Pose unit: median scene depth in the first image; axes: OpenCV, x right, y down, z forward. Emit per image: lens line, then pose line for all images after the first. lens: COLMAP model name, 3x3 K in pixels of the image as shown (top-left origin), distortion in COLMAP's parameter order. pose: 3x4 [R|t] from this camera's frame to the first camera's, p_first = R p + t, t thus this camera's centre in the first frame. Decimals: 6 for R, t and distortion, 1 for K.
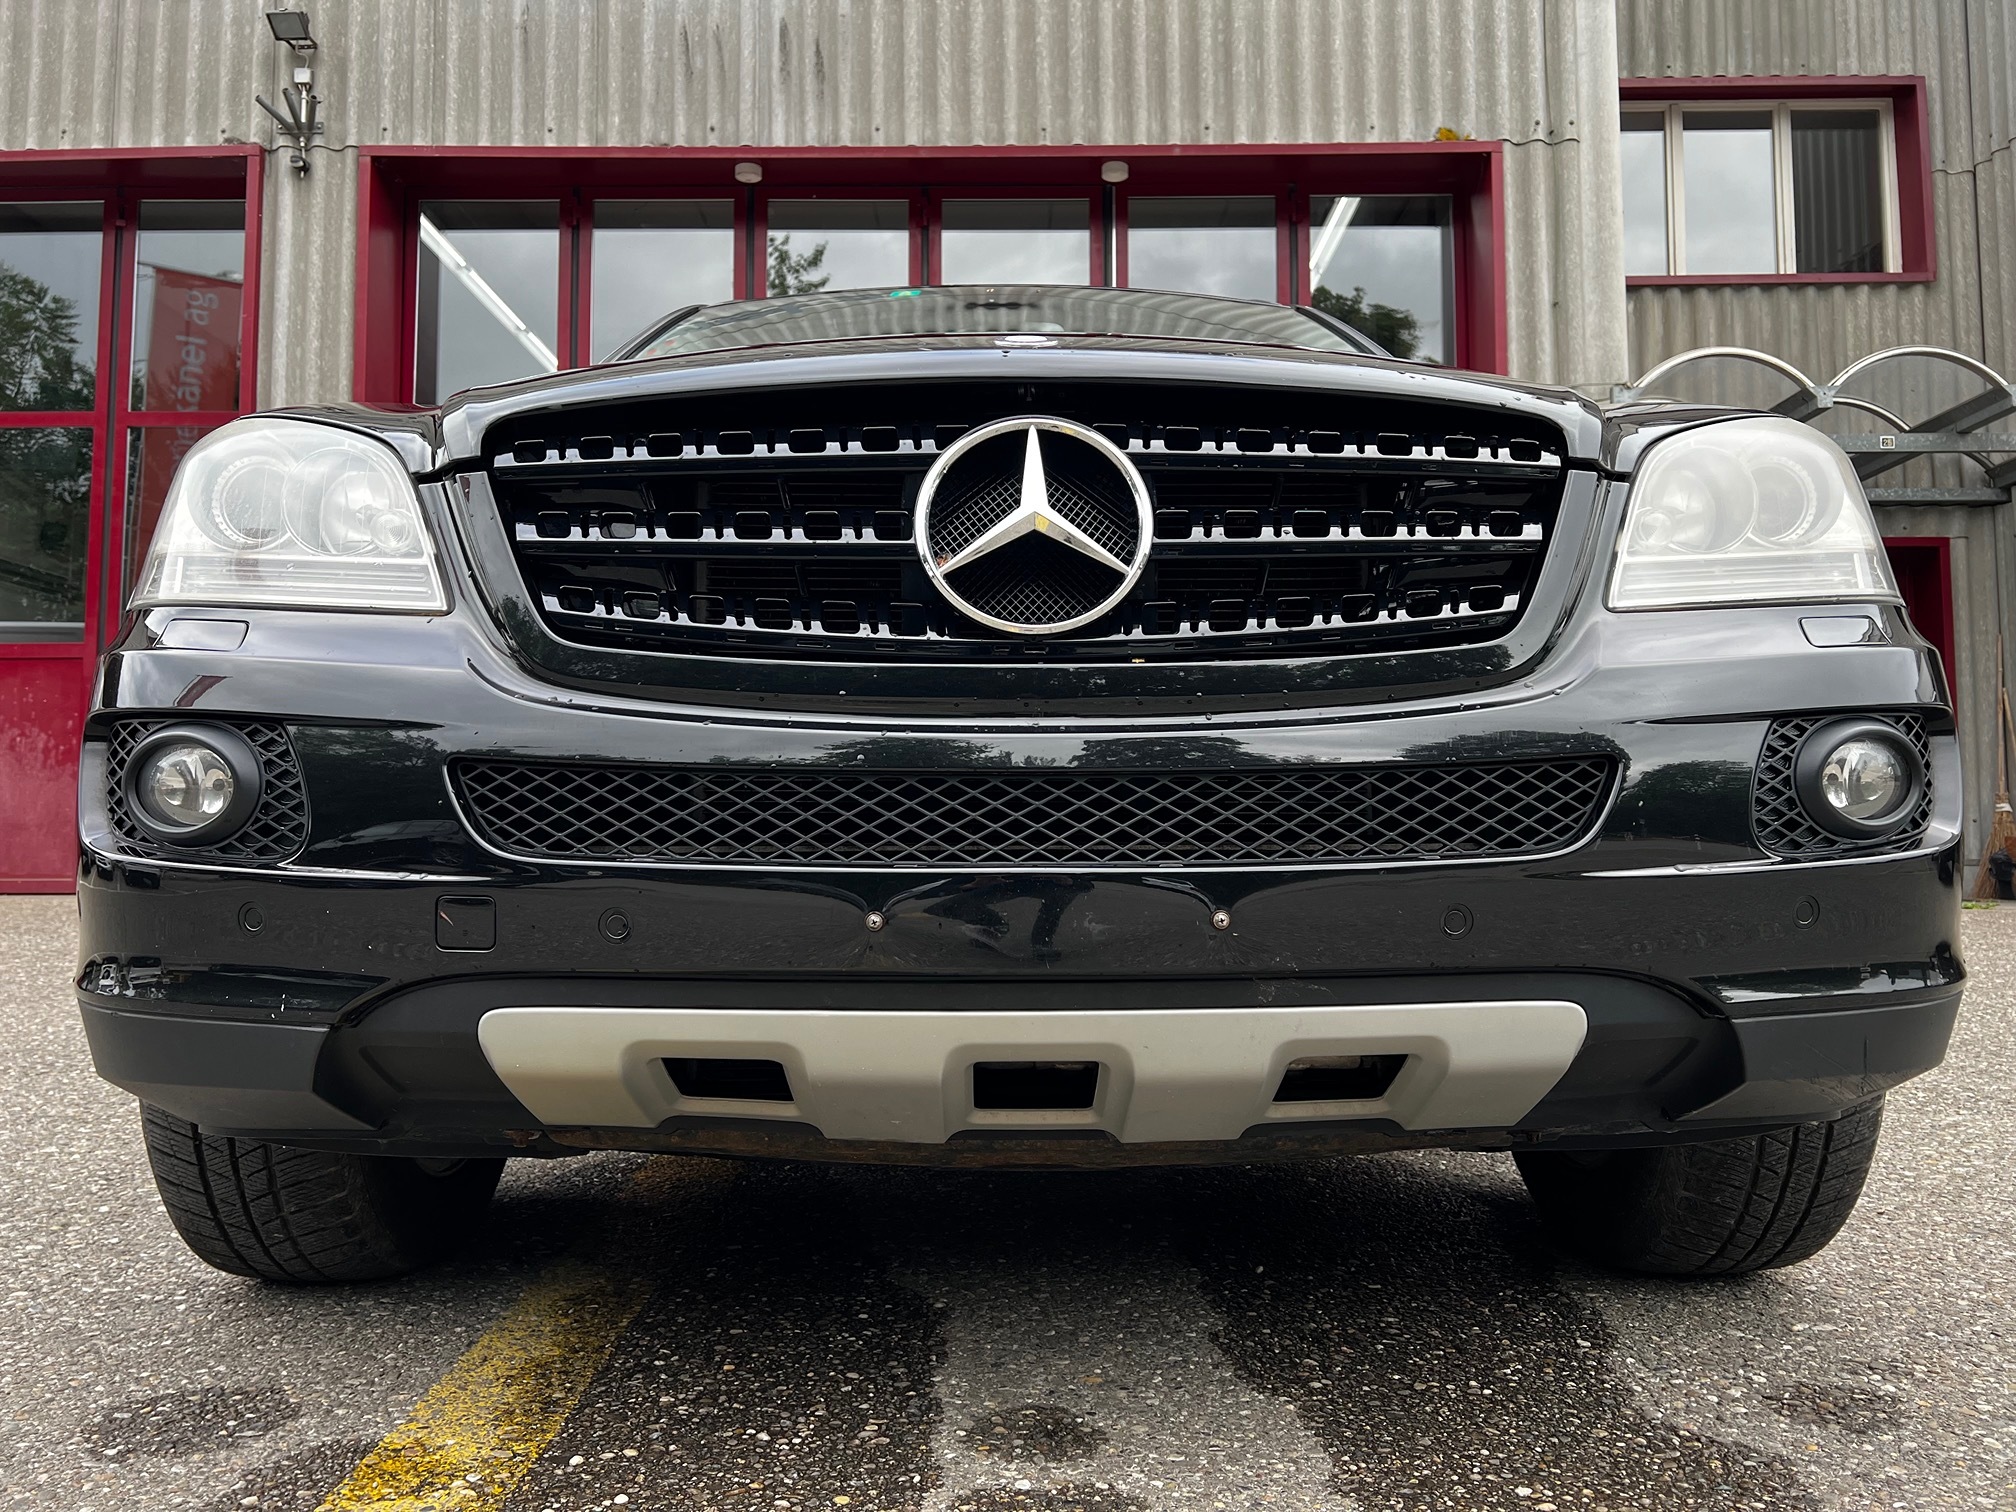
lens RADIAL K [[1520.4, 0, 1013.8], [0, 1520.4, 736.1], [0, 0, 1]] dist [0.060547, -0.069503]
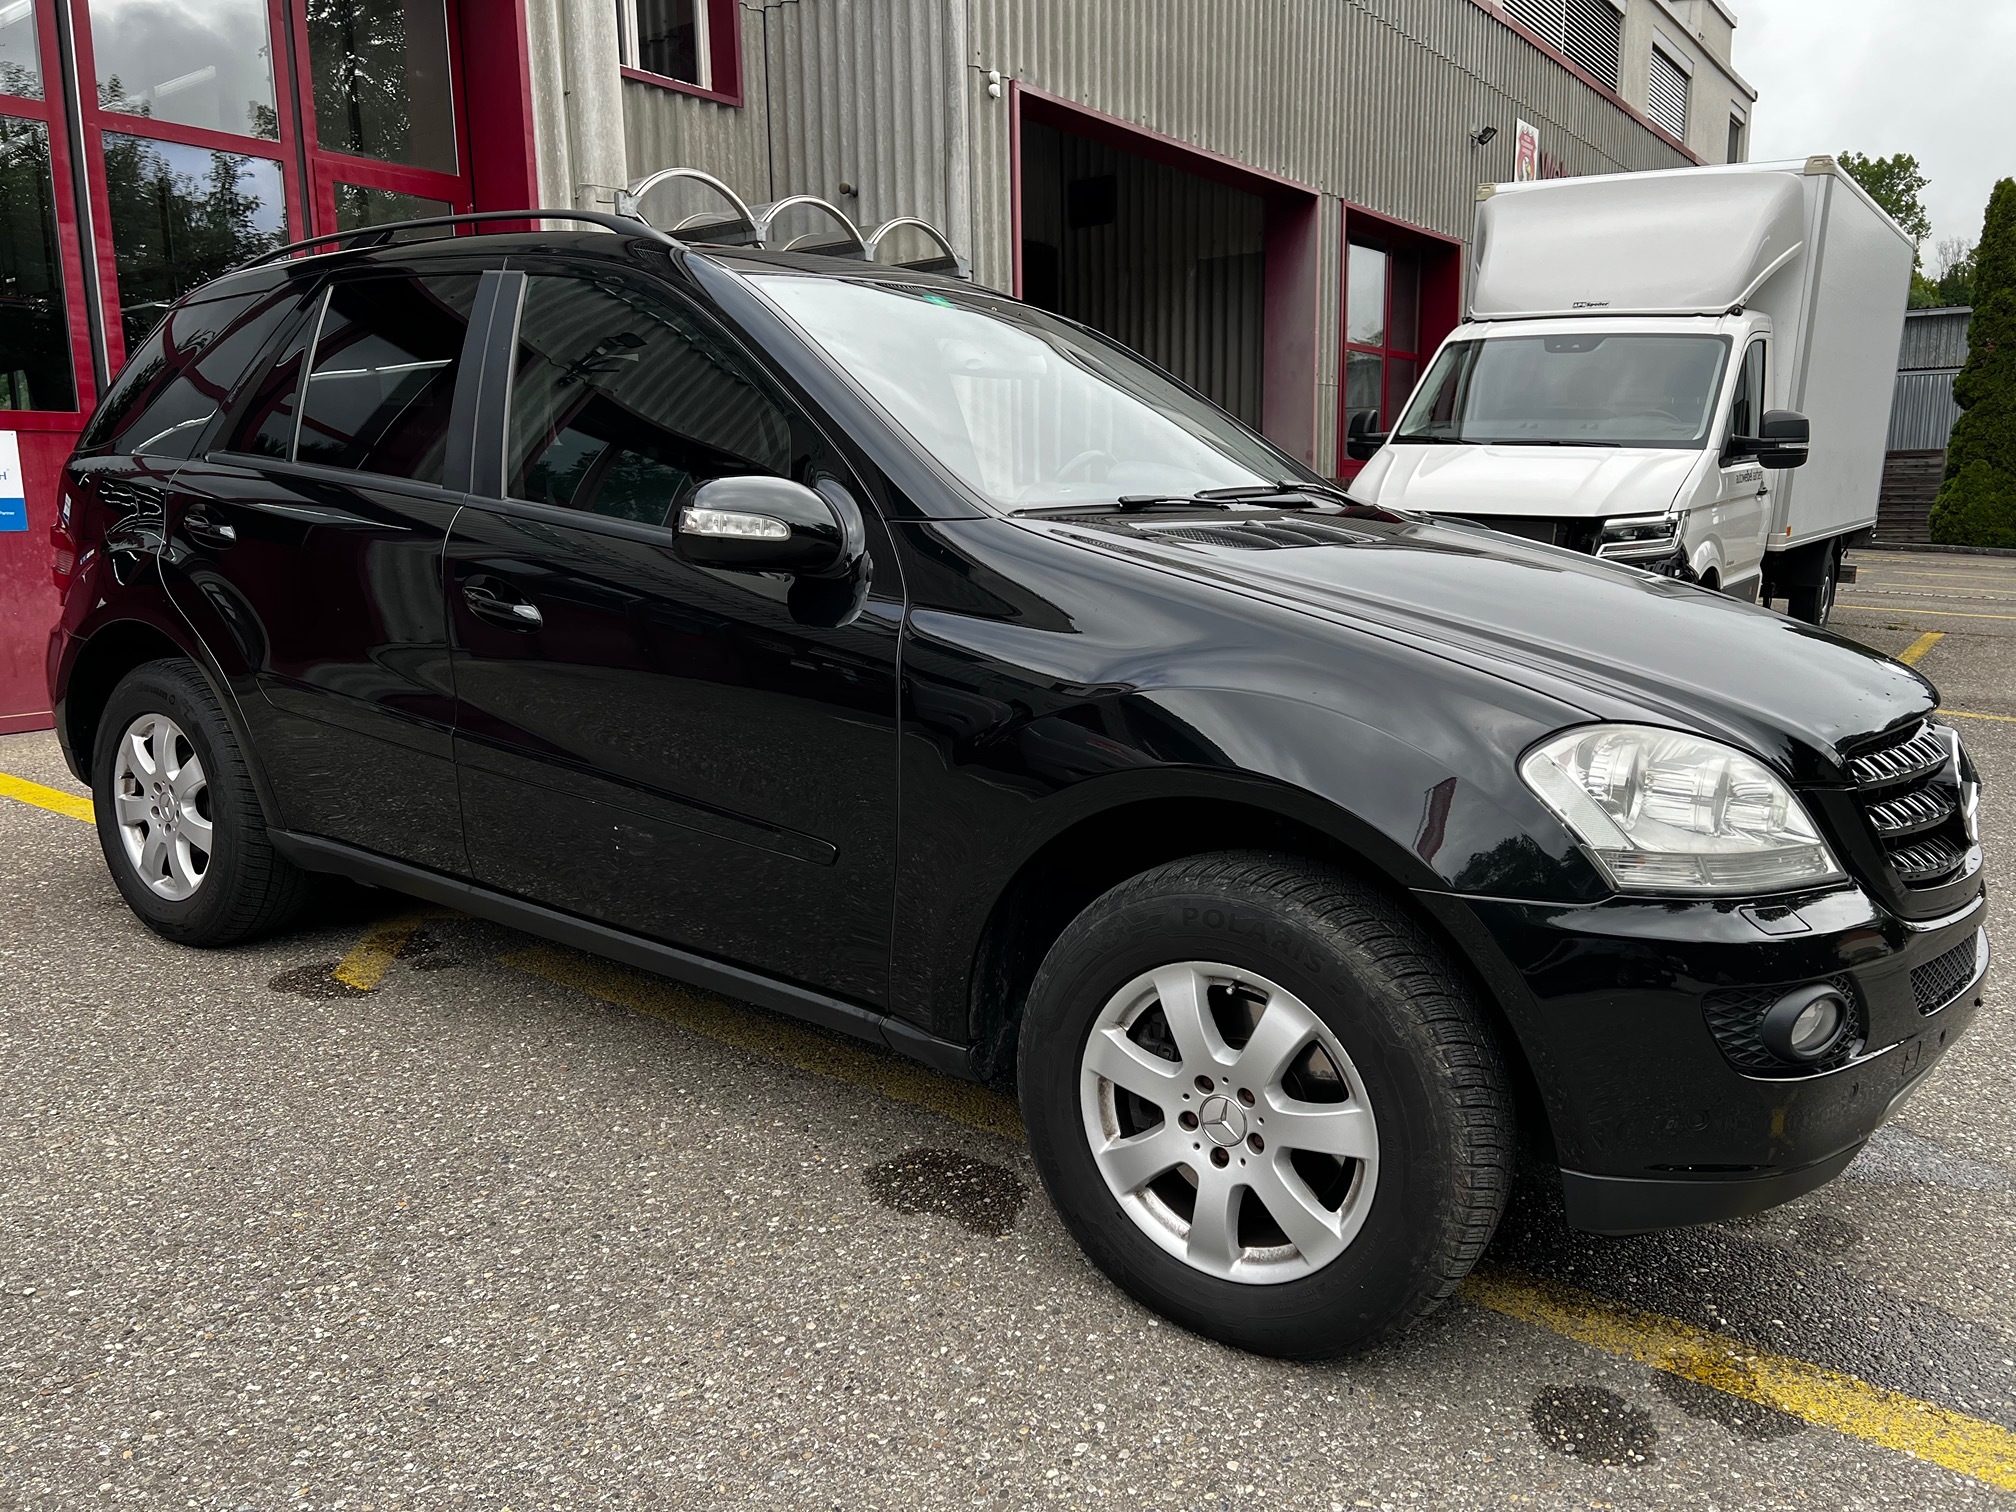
lens RADIAL K [[1509.9, 0, 1004.2], [0, 1509.9, 755.3], [0, 0, 1]] dist [0.052336, -0.060332]
pose [[0.583105, -0.139254, 0.800373, -1.818206], [-0.051181, 0.976946, 0.207263, -0.418290], [-0.810783, -0.161820, 0.562534, 0.700502]]
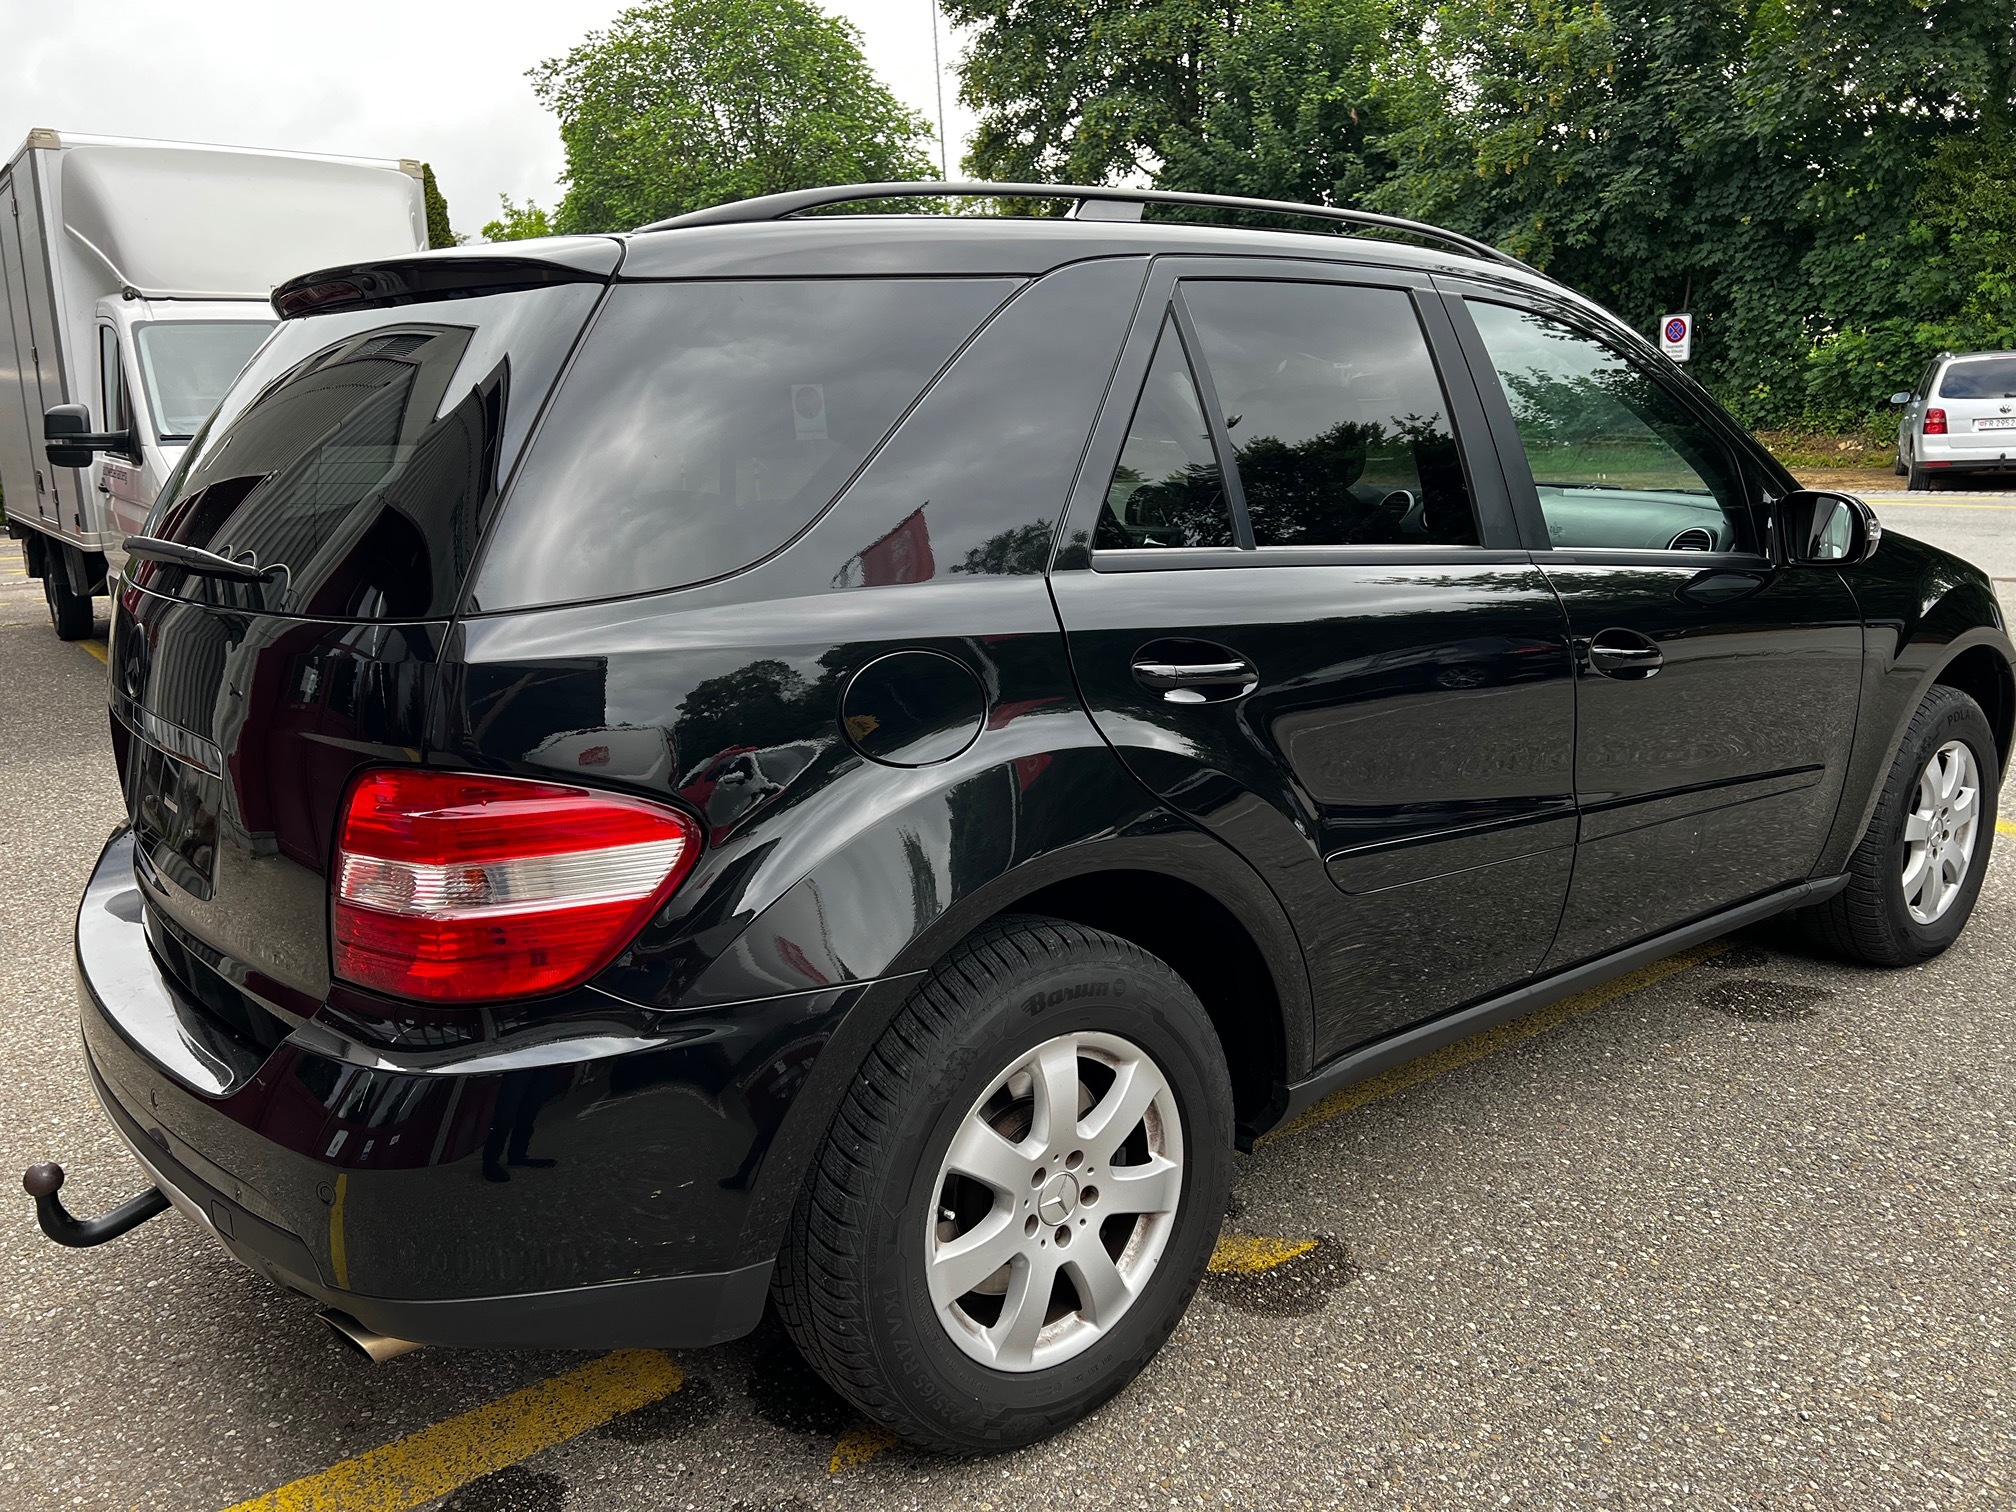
lens RADIAL K [[1519.4, 0, 1002.5], [0, 1519.4, 747.9], [0, 0, 1]] dist [0.036513, -0.035187]
pose [[-0.608616, -0.144759, 0.780148, -1.618591], [0.001921, 0.982945, 0.183887, -0.402617], [-0.793463, 0.113415, -0.597958, 4.020941]]
